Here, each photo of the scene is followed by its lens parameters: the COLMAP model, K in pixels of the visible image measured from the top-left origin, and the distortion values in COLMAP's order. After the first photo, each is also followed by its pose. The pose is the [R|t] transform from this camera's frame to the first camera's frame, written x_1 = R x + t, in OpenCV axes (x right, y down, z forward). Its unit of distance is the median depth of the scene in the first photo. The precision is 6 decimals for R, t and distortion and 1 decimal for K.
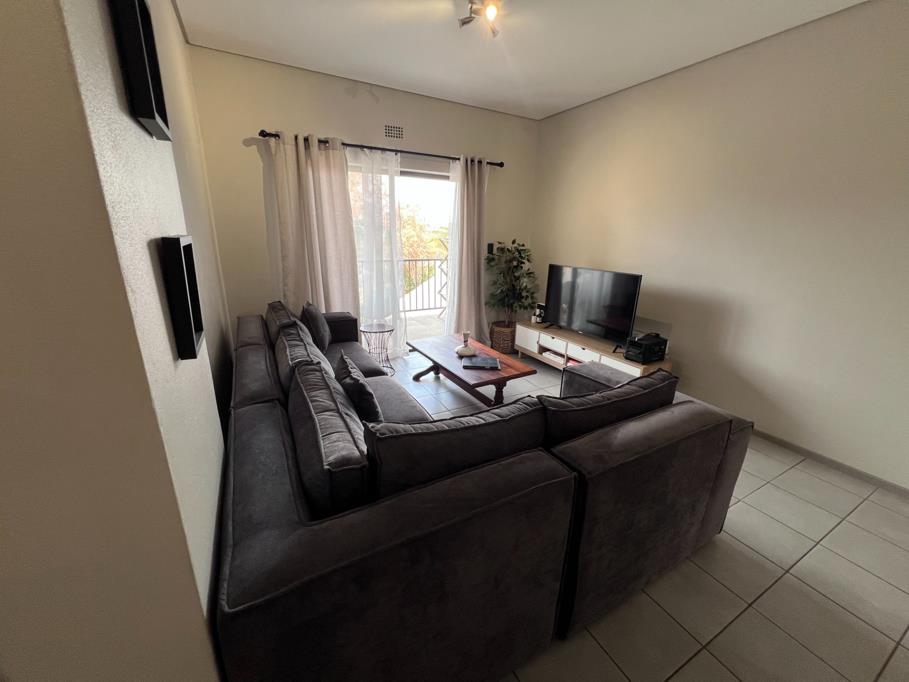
lens RADIAL K [[364.7, 0, 454.5], [0, 364.7, 341.0], [0, 0, 1]] dist [-0.000277, 0.000163]
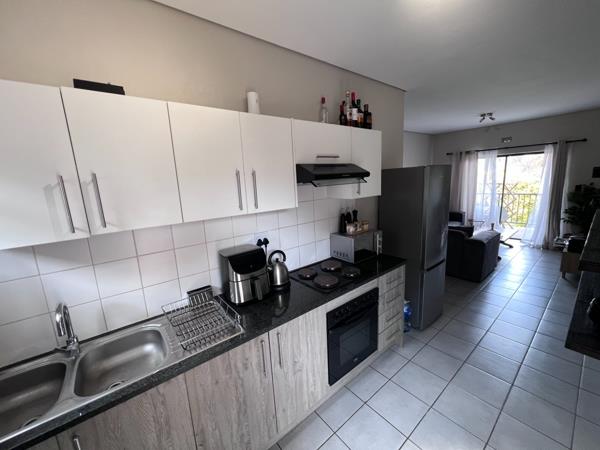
lens RADIAL K [[240.7, 0, 300.0], [0, 240.7, 225.0], [0, 0, 1]] dist [-0.000277, 0.000163]
pose [[0.181537, 0.153058, -0.971400, 1.243708], [-0.230864, 0.966839, 0.109195, 0.100675], [0.955901, 0.204438, 0.210853, -0.508833]]
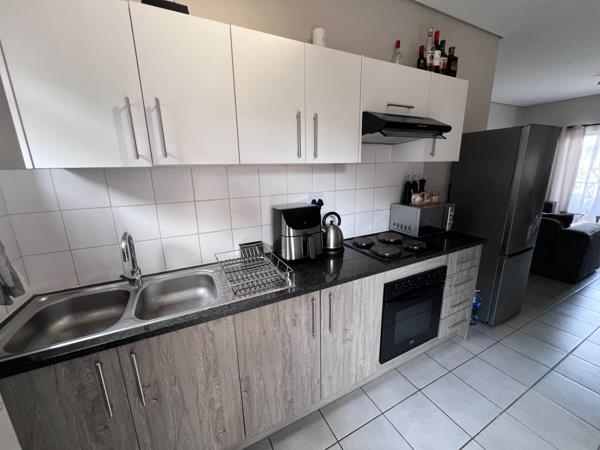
lens RADIAL K [[240.7, 0, 300.0], [0, 240.7, 225.0], [0, 0, 1]] dist [-0.000277, 0.000163]
pose [[-0.018835, 0.212537, -0.976971, 1.209667], [-0.268383, 0.940208, 0.209714, 0.165625], [0.963128, 0.266152, 0.039333, -0.509042]]
